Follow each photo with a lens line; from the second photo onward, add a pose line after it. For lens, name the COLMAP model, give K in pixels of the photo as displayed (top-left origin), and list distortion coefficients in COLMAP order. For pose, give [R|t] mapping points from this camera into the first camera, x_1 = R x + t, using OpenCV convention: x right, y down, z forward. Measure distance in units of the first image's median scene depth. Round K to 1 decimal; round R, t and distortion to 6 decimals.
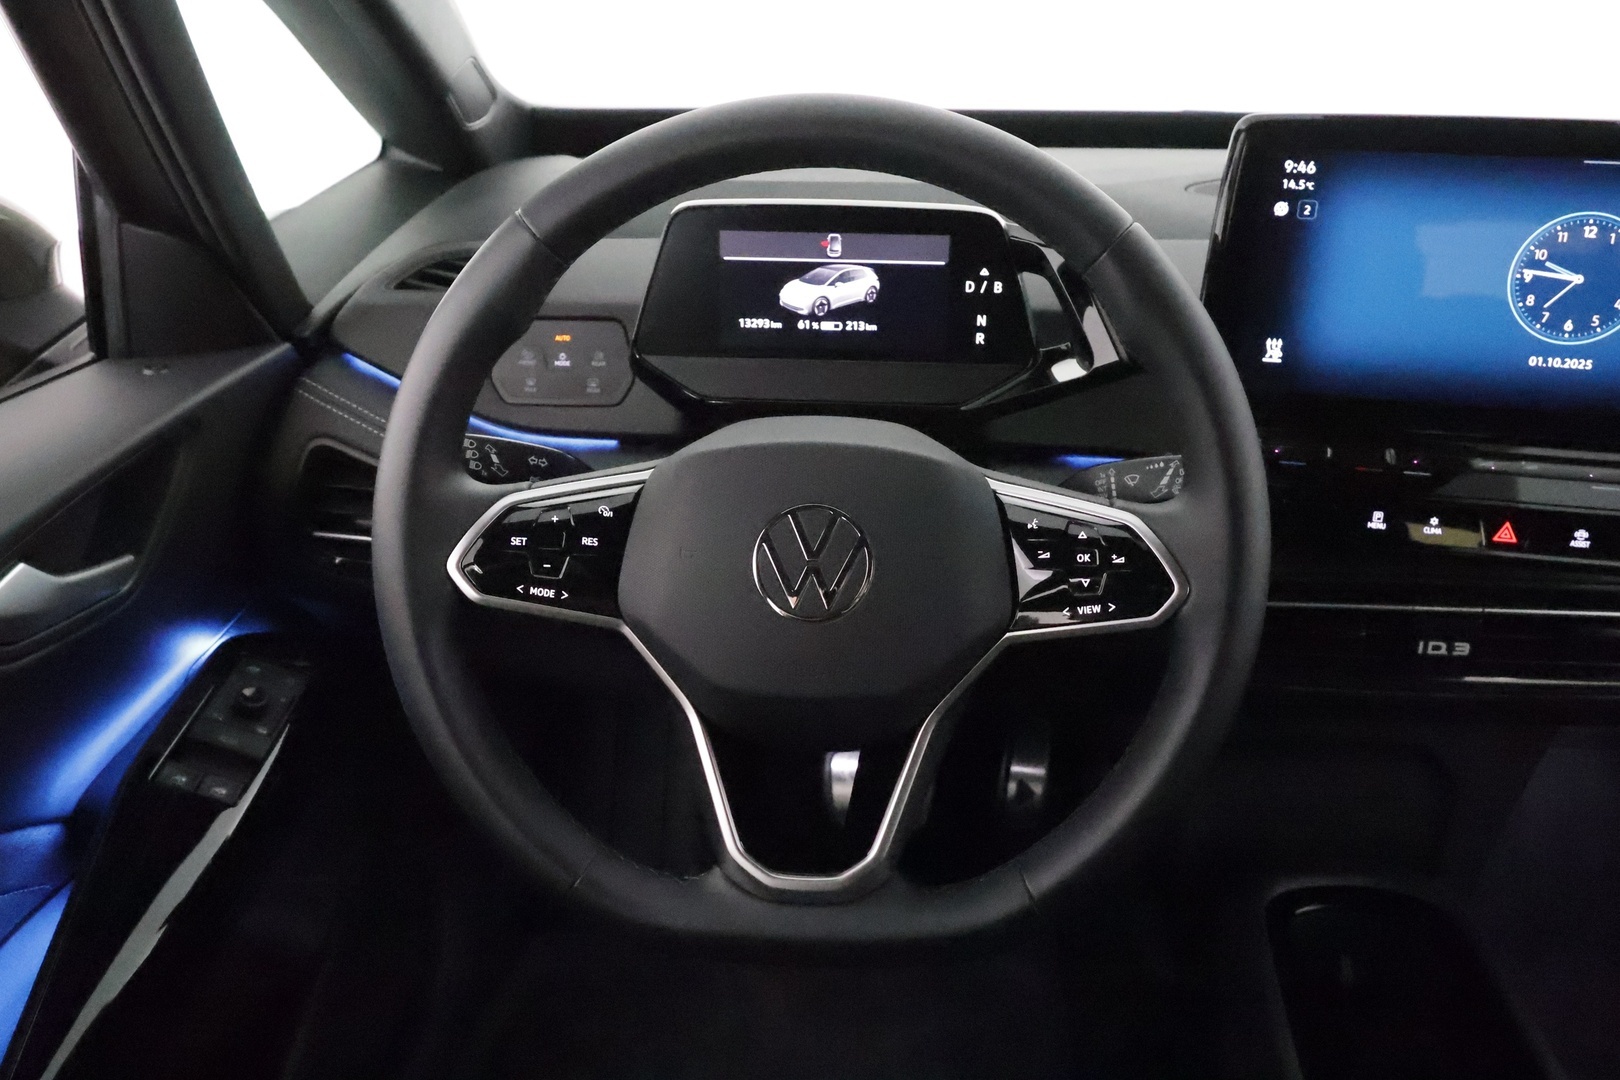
lens RADIAL K [[1307.0, 0, 810.1], [0, 1307.0, 535.7], [0, 0, 1]] dist [-0.020468, 0.001979]
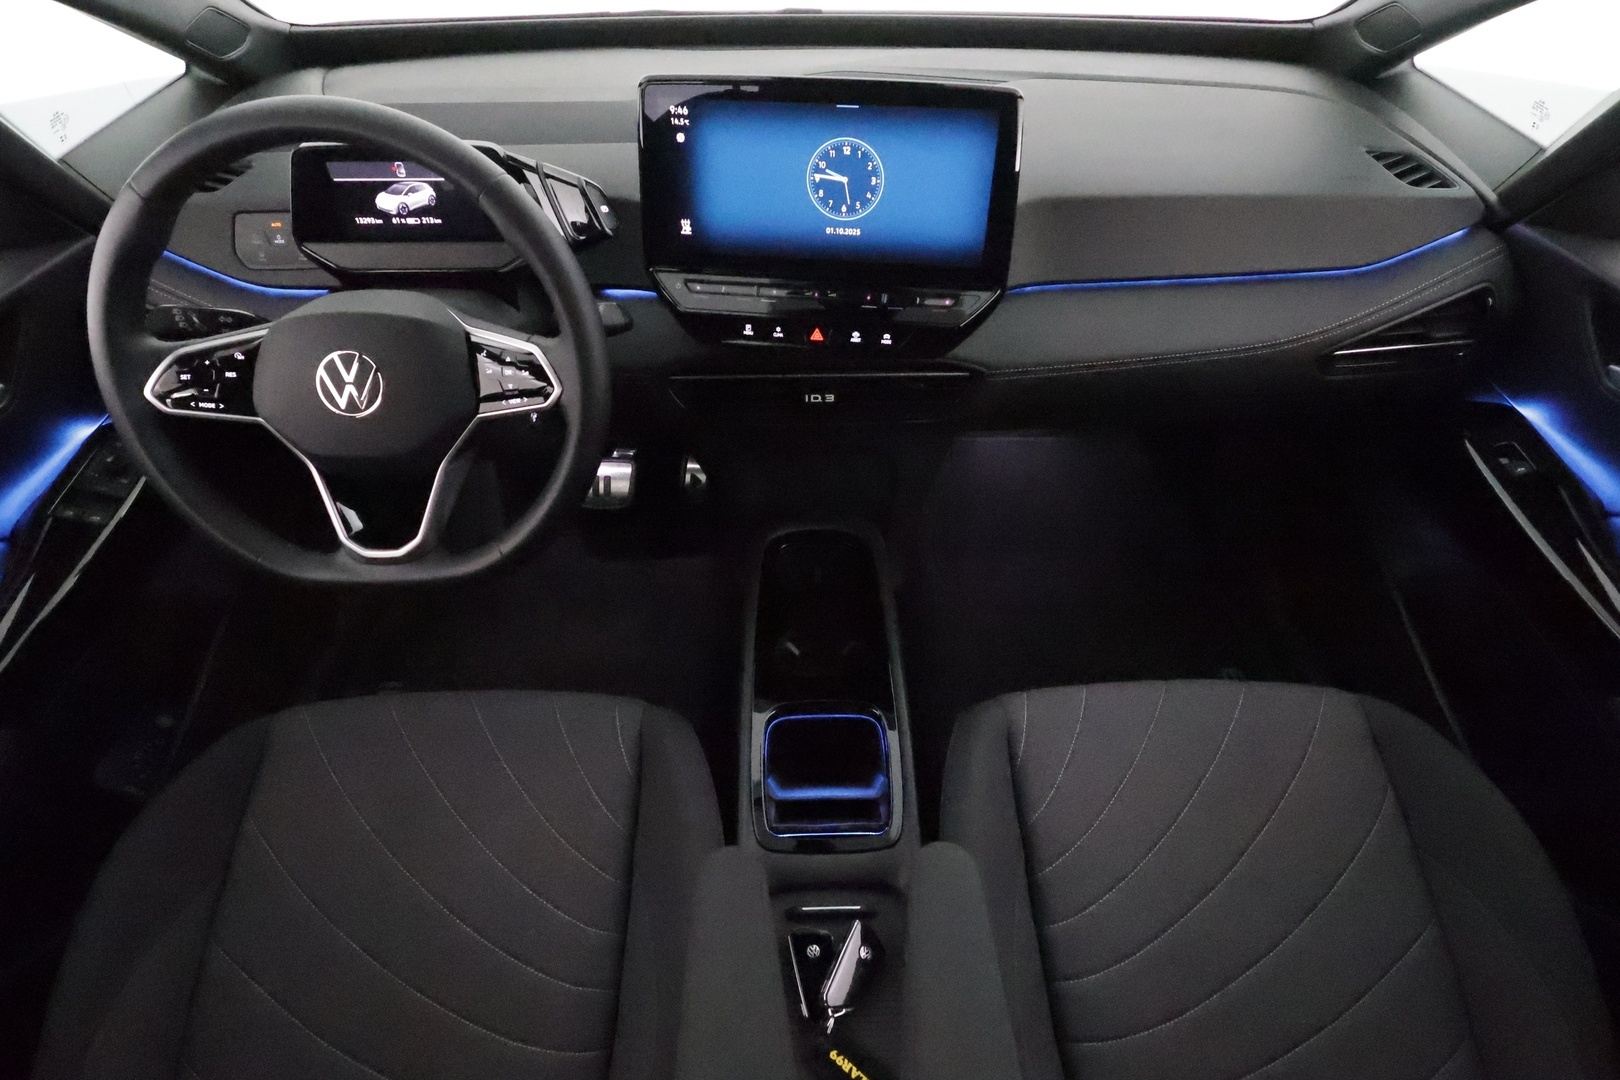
lens RADIAL K [[890.1, 0, 811.3], [0, 890.1, 546.8], [0, 0, 1]] dist [-0.007735, 0.002109]
pose [[0.996217, -0.058807, 0.063975, 0.436198], [0.038383, 0.958294, 0.283195, -0.068469], [-0.077961, -0.279668, 0.956926, -0.224057]]
